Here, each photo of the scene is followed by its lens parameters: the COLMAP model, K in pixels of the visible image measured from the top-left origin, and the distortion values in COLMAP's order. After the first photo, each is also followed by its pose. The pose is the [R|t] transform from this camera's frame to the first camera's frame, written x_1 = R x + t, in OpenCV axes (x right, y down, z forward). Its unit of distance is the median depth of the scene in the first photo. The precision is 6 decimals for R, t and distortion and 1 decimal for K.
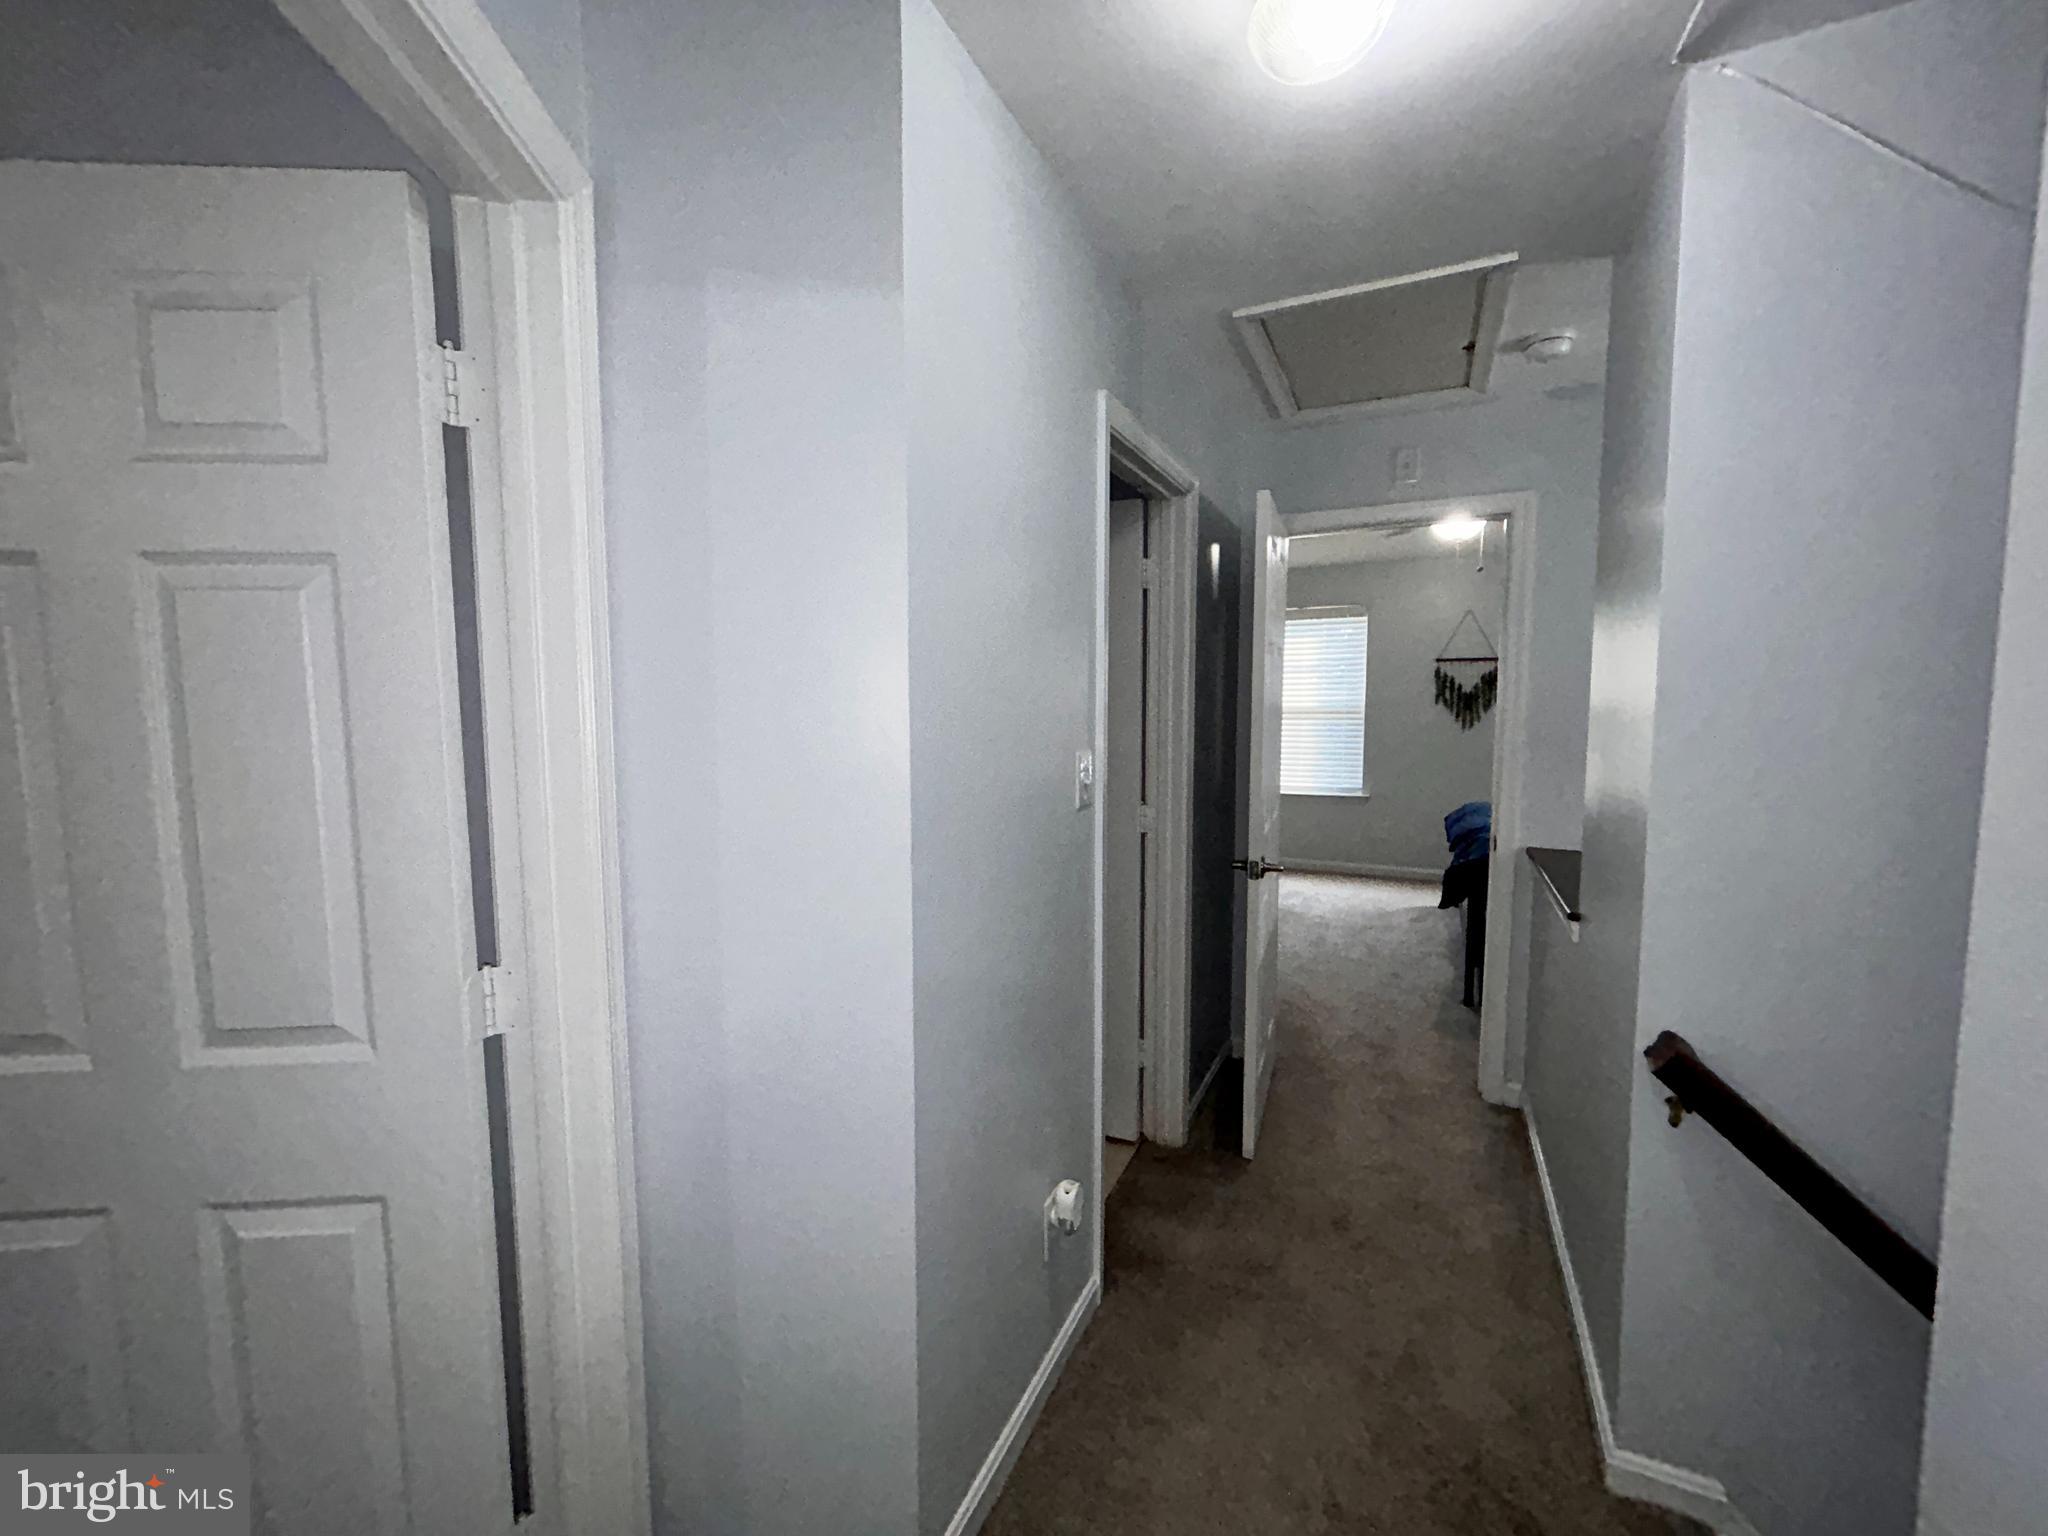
lens RADIAL K [[830.0, 0, 1019.5], [0, 830.0, 764.9], [0, 0, 1]] dist [0.004024, -0.000376]
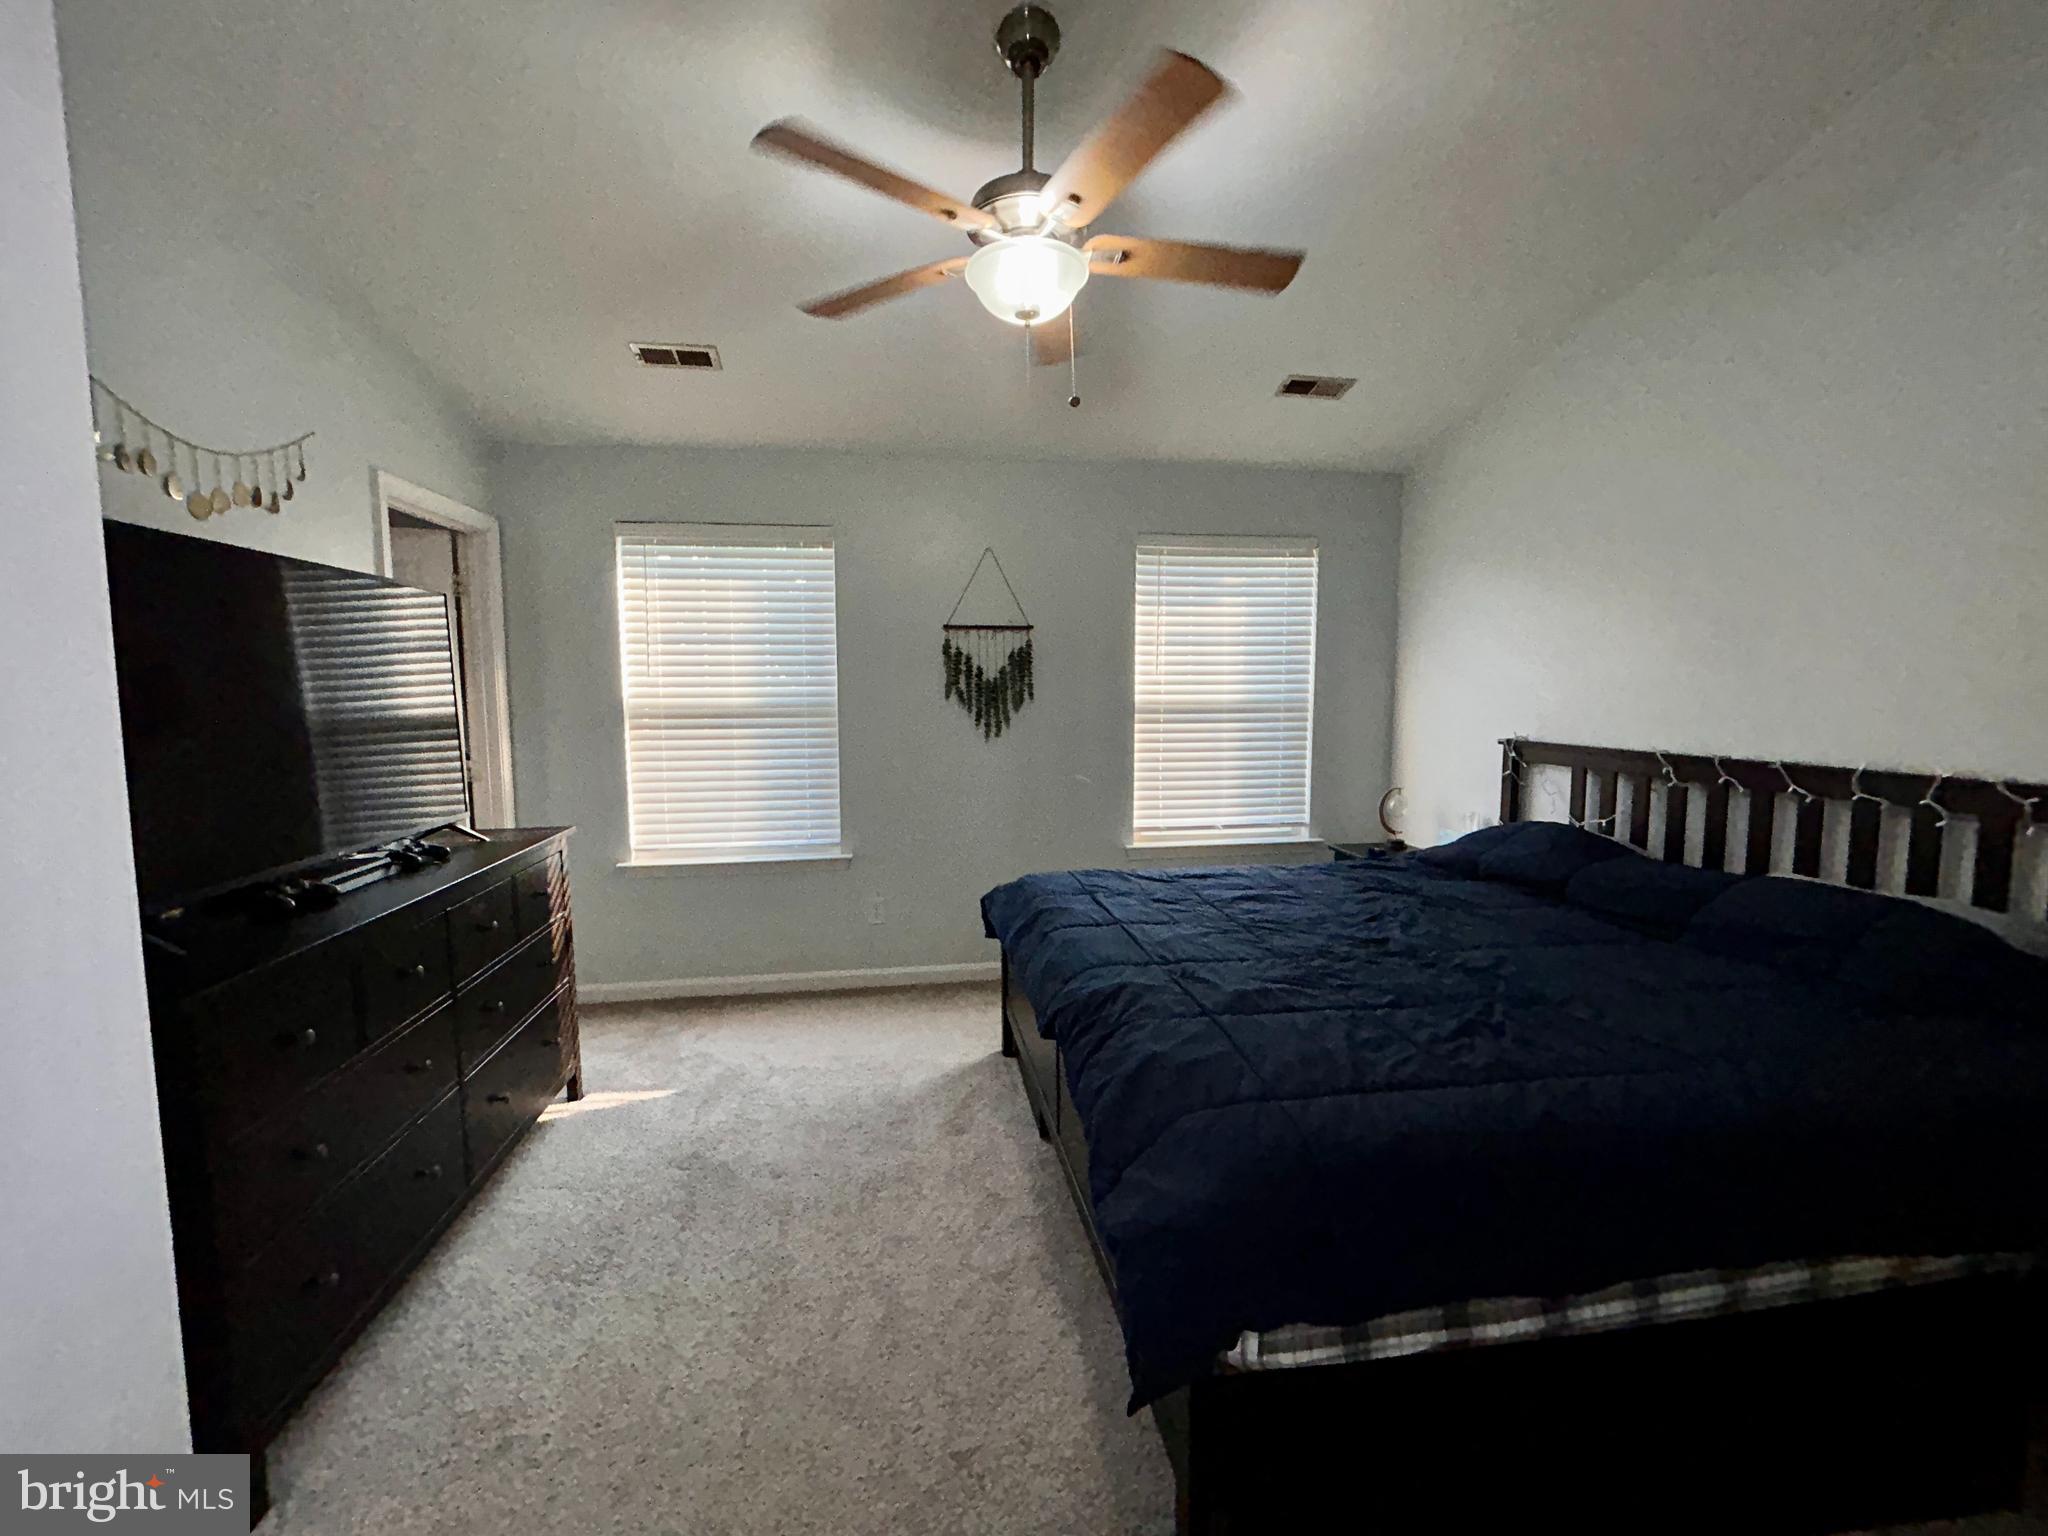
lens RADIAL K [[830.0, 0, 1023.8], [0, 830.0, 769.4], [0, 0, 1]] dist [0.004024, -0.000376]
pose [[0.815631, -0.049075, 0.576488, 0.193089], [0.046440, 0.998734, 0.019316, -0.030583], [-0.576706, 0.011017, 0.816878, 0.471670]]
